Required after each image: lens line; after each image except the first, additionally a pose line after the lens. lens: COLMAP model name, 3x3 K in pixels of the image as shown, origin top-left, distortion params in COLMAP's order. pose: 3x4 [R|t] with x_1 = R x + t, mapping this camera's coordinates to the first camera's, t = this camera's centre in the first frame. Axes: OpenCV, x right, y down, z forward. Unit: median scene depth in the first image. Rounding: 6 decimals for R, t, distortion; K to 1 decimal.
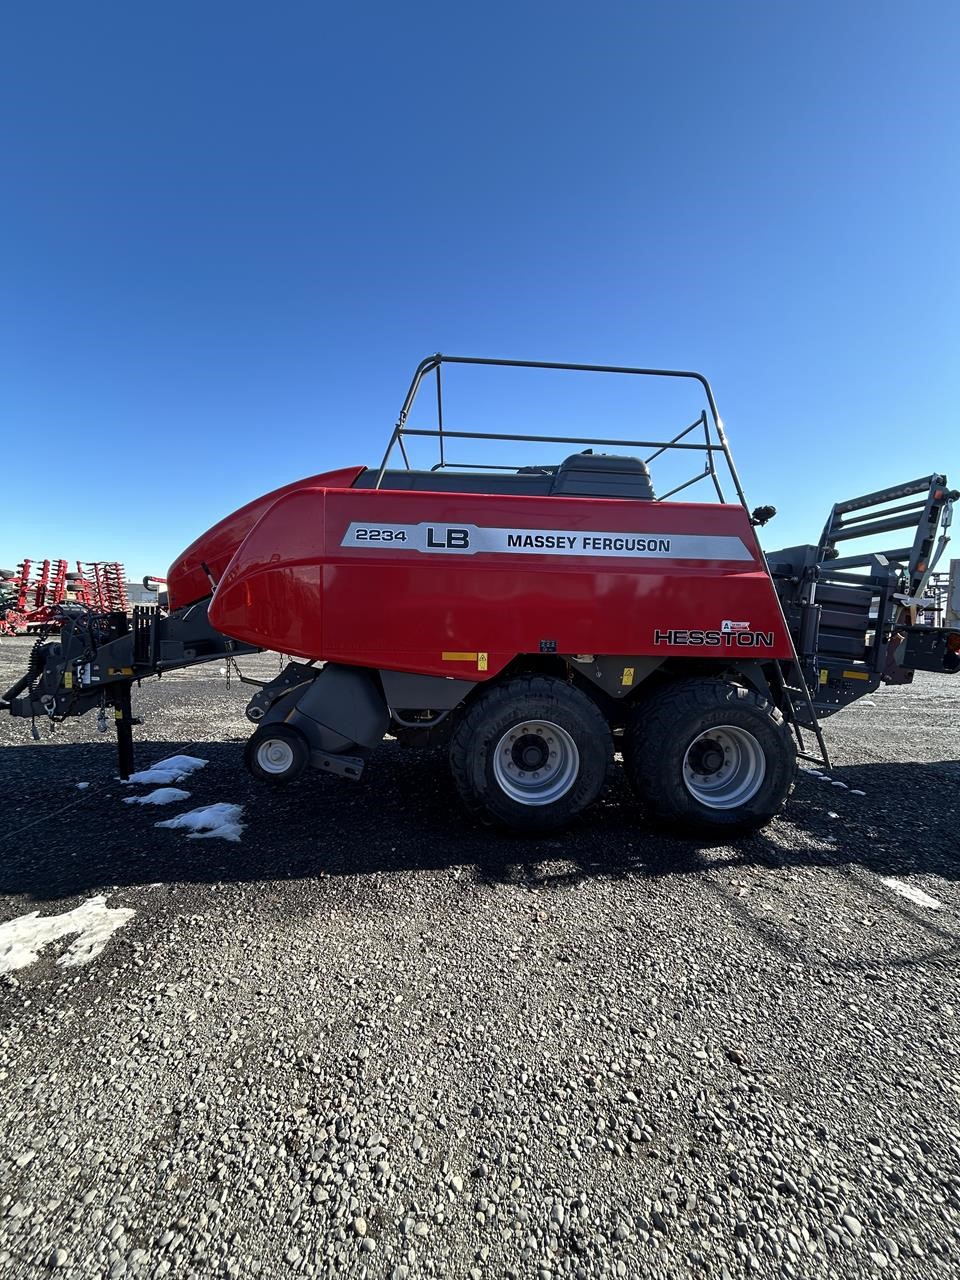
lens RADIAL K [[516.4, 0, 483.2], [0, 516.4, 641.1], [0, 0, 1]] dist [0.000686, 0.000556]
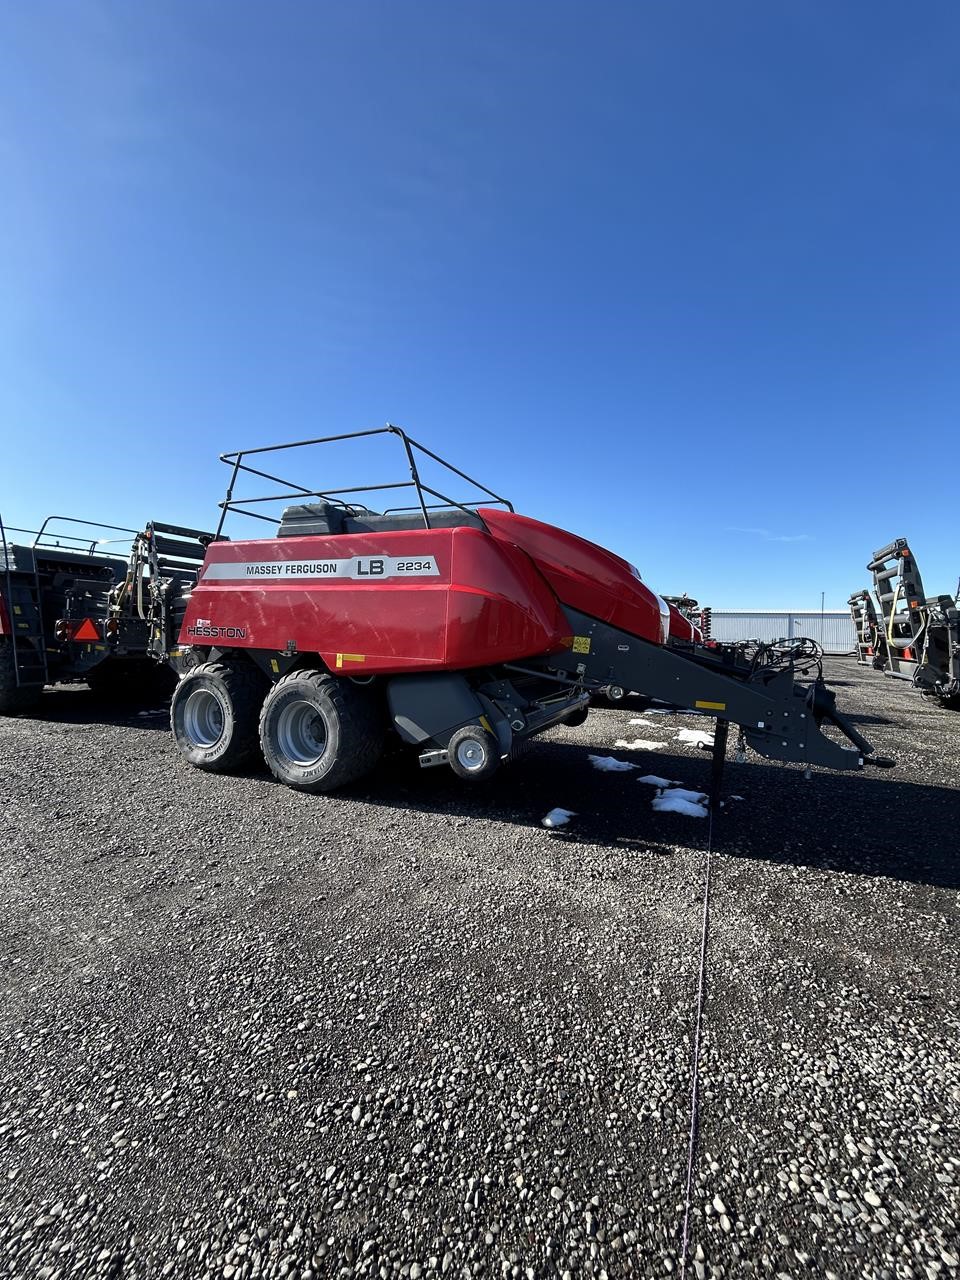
lens RADIAL K [[516.4, 0, 483.2], [0, 516.4, 641.1], [0, 0, 1]] dist [0.000686, 0.000556]
pose [[0.874708, 0.013849, -0.484453, 1.327432], [-0.035394, 0.998748, -0.035355, 0.032433], [0.483357, 0.048072, 0.874103, 0.052728]]
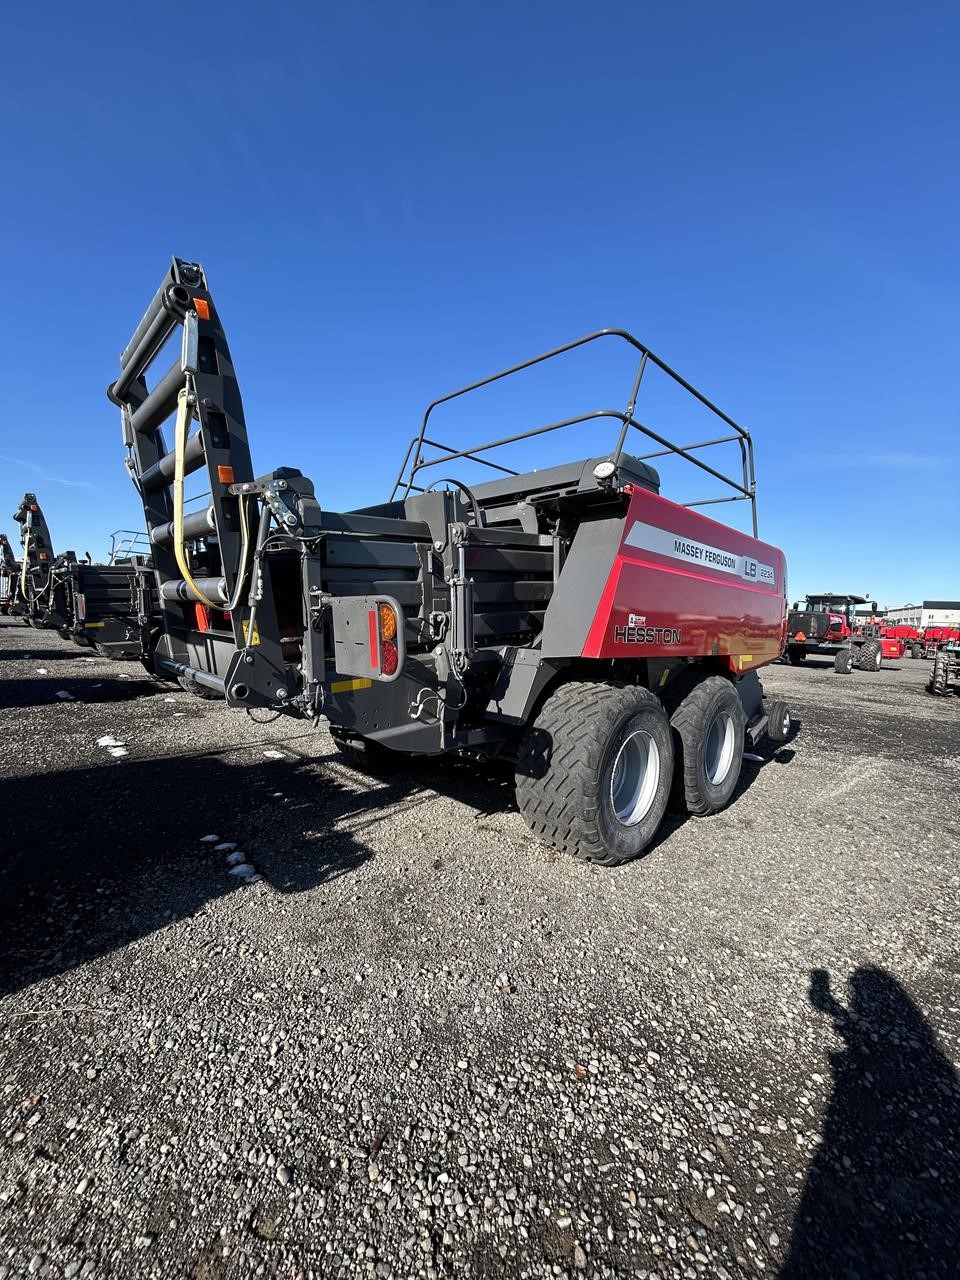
lens RADIAL K [[516.4, 0, 483.2], [0, 516.4, 641.1], [0, 0, 1]] dist [0.000686, 0.000556]
pose [[0.760485, -0.011425, 0.649255, -0.888381], [-0.002614, 0.999783, 0.020655, -0.026972], [-0.649350, -0.017405, 0.760290, 0.461654]]
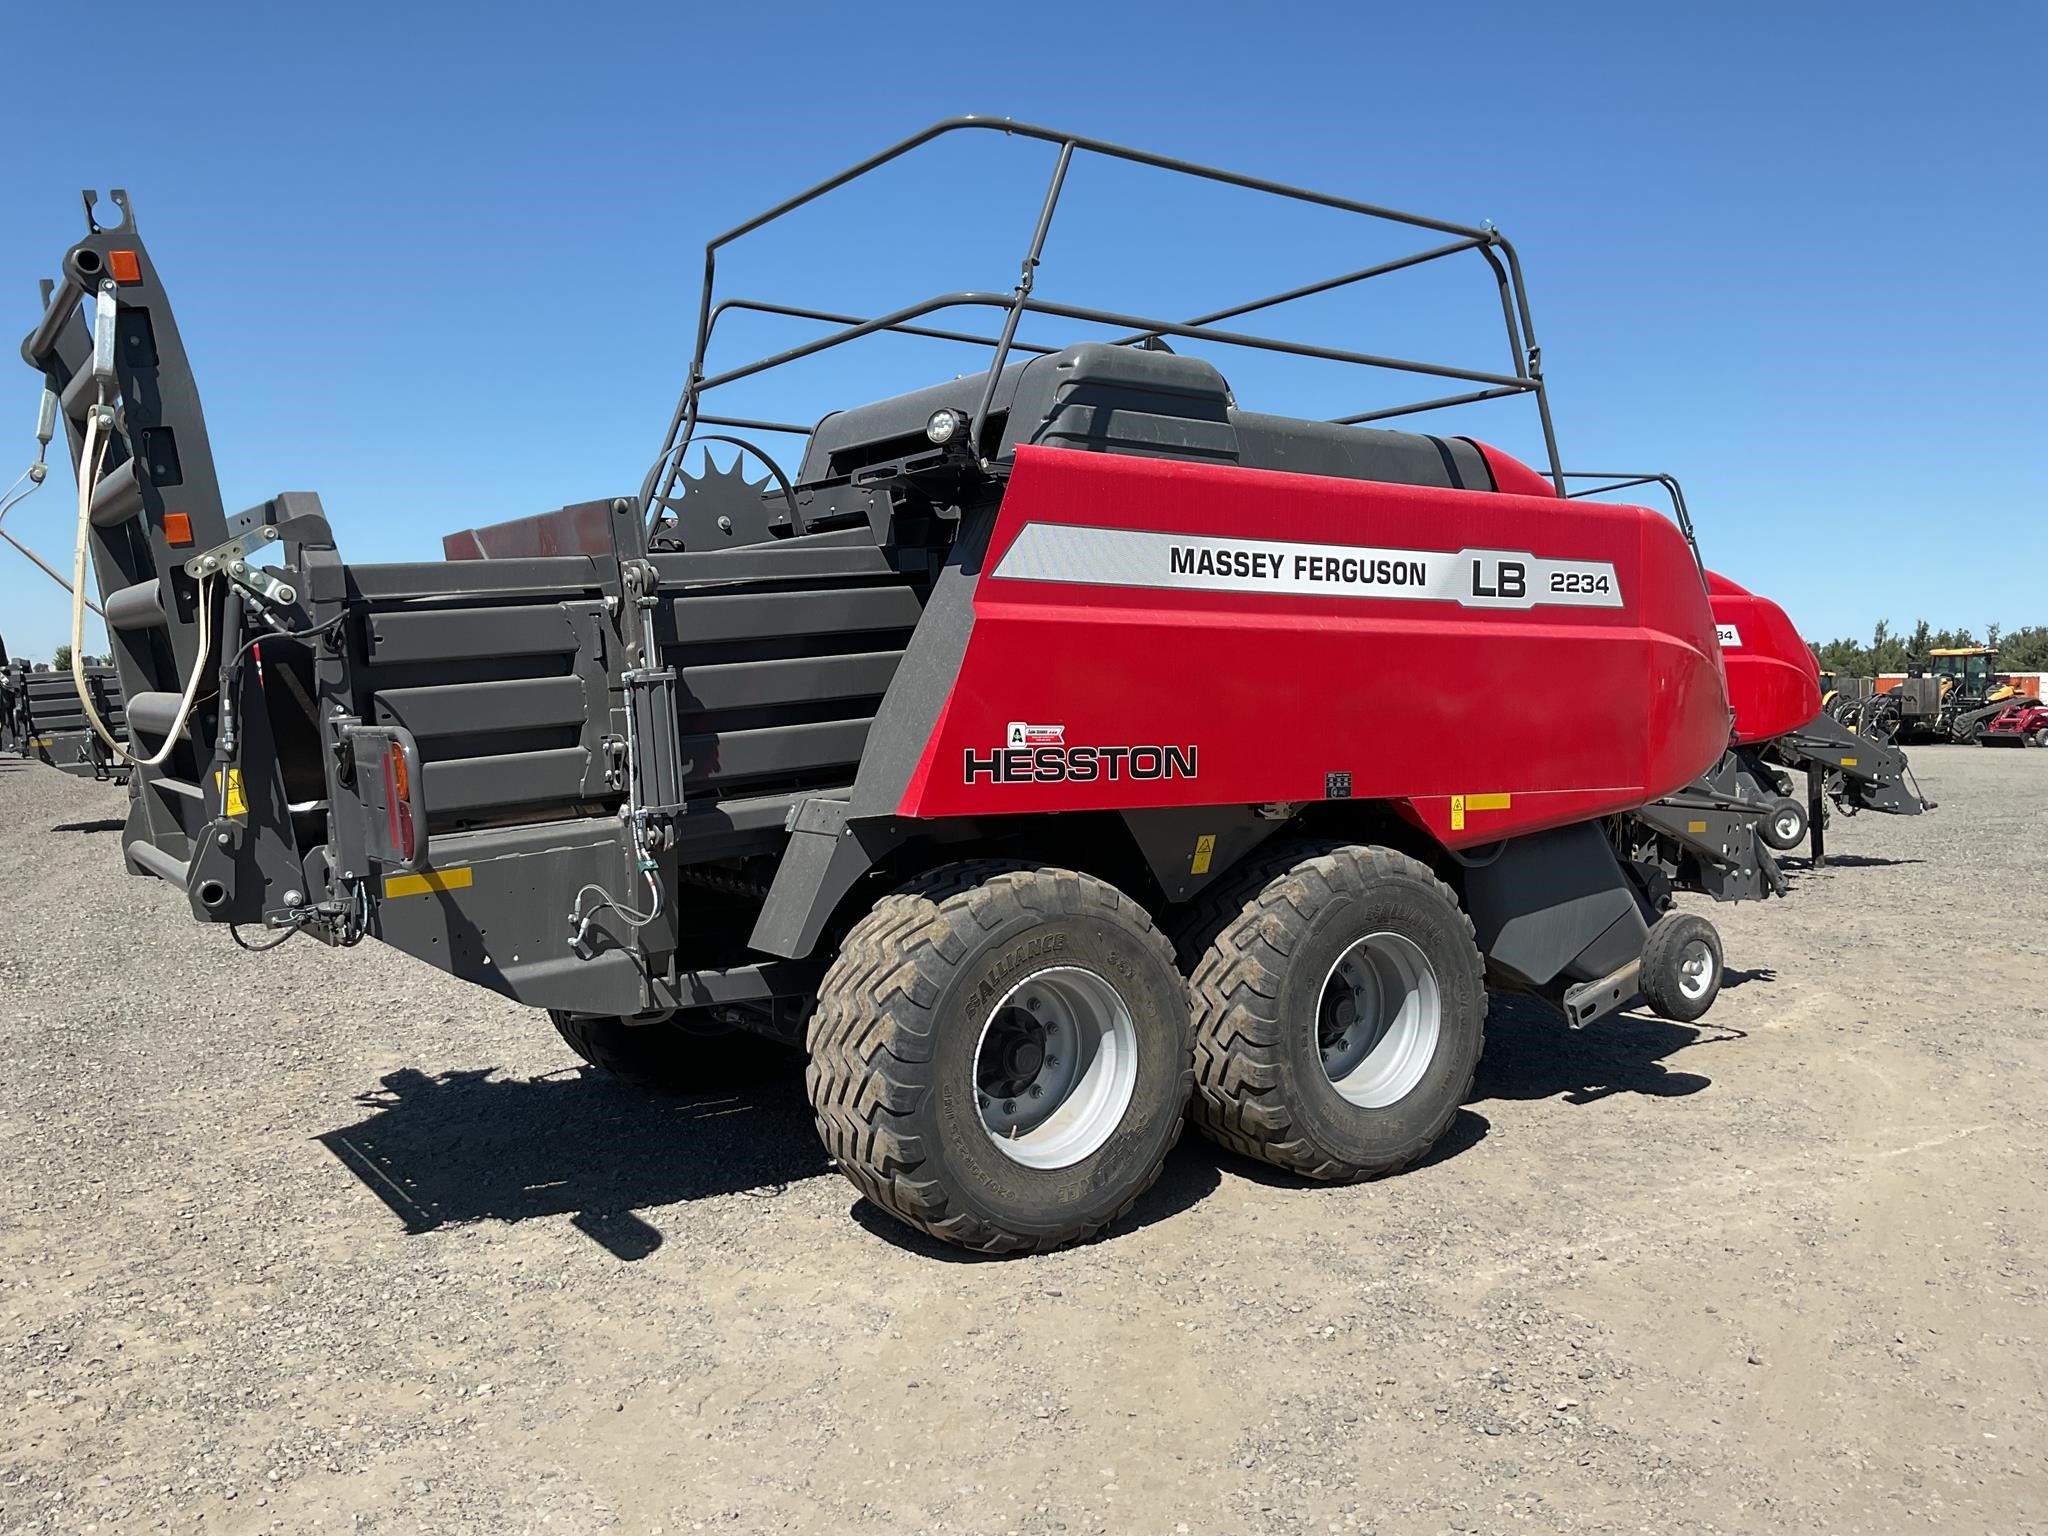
lens RADIAL K [[1678.9, 0, 993.9], [0, 1678.9, 761.8], [0, 0, 1]] dist [0.057423, -0.002031]
pose [[0.870718, -0.041202, 0.490054, -0.812146], [0.037424, 0.999146, 0.017510, -0.048042], [-0.490357, 0.003093, 0.871516, -0.213845]]
